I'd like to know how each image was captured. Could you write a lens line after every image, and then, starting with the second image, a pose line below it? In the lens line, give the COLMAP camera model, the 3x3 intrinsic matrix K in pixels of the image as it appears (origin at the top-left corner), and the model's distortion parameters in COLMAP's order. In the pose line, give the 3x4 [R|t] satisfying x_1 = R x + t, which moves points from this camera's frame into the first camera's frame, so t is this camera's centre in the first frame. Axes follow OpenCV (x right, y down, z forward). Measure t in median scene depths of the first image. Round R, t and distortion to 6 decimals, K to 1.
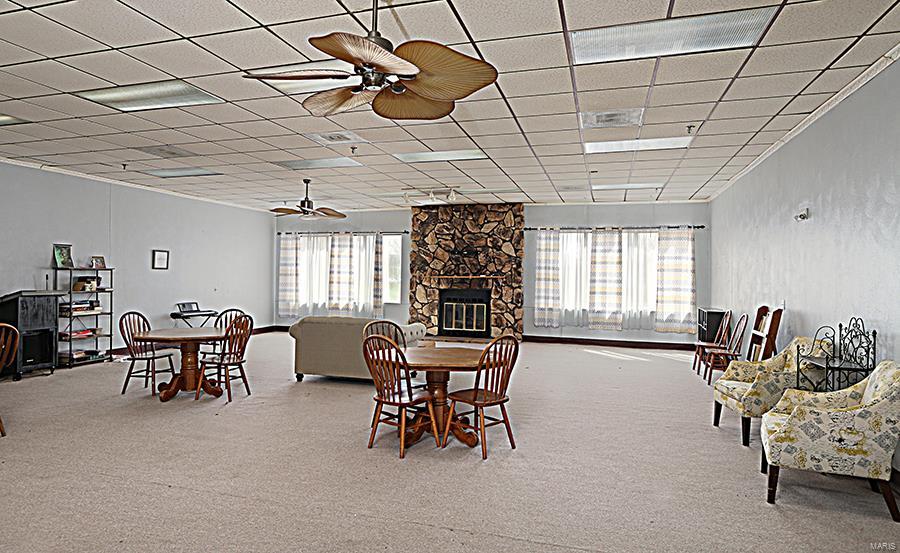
lens RADIAL K [[573.0, 0, 451.1], [0, 573.0, 274.0], [0, 0, 1]] dist [0.006689, 0.000794]
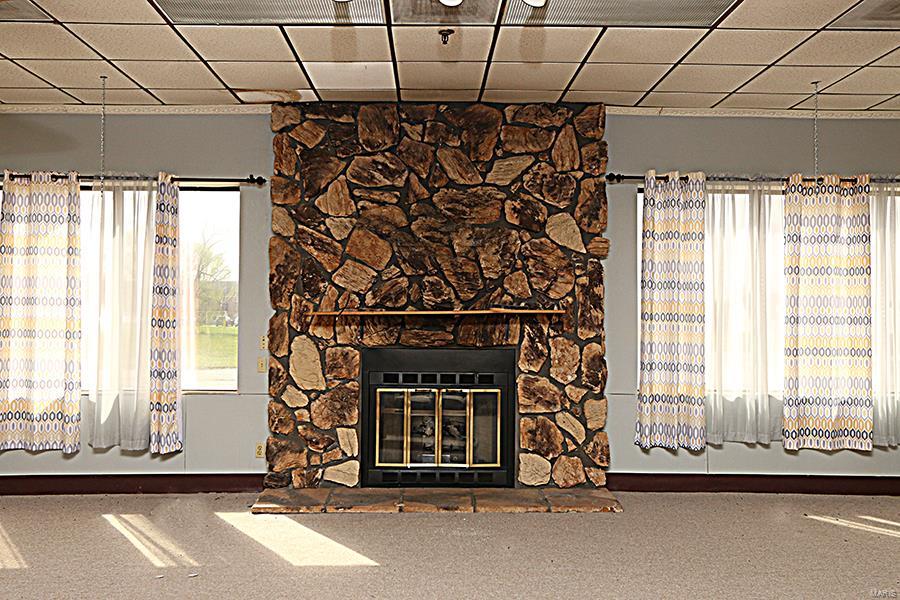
lens RADIAL K [[738.8, 0, 445.1], [0, 738.8, 300.7], [0, 0, 1]] dist [0.004360, 0.012855]
pose [[0.952466, -0.002938, 0.304632, -0.108298], [0.006661, 0.999915, -0.011182, 0.003314], [-0.304573, 0.012680, 0.952405, 0.573638]]
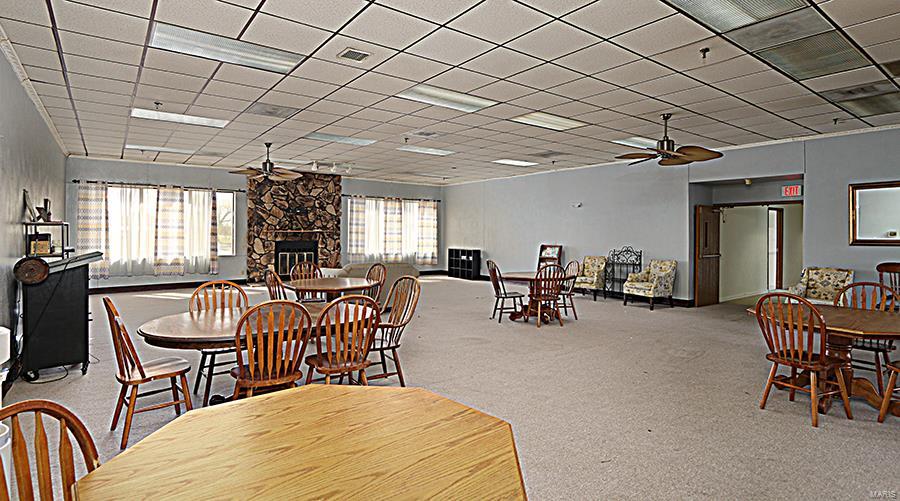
lens RADIAL K [[458.8, 0, 442.4], [0, 458.8, 229.7], [0, 0, 1]] dist [-0.003744, 0.000122]
pose [[0.600878, -0.001990, 0.799338, -0.573230], [-0.003318, 0.999982, 0.004984, -0.003823], [-0.799334, -0.005648, 0.600861, 0.161329]]
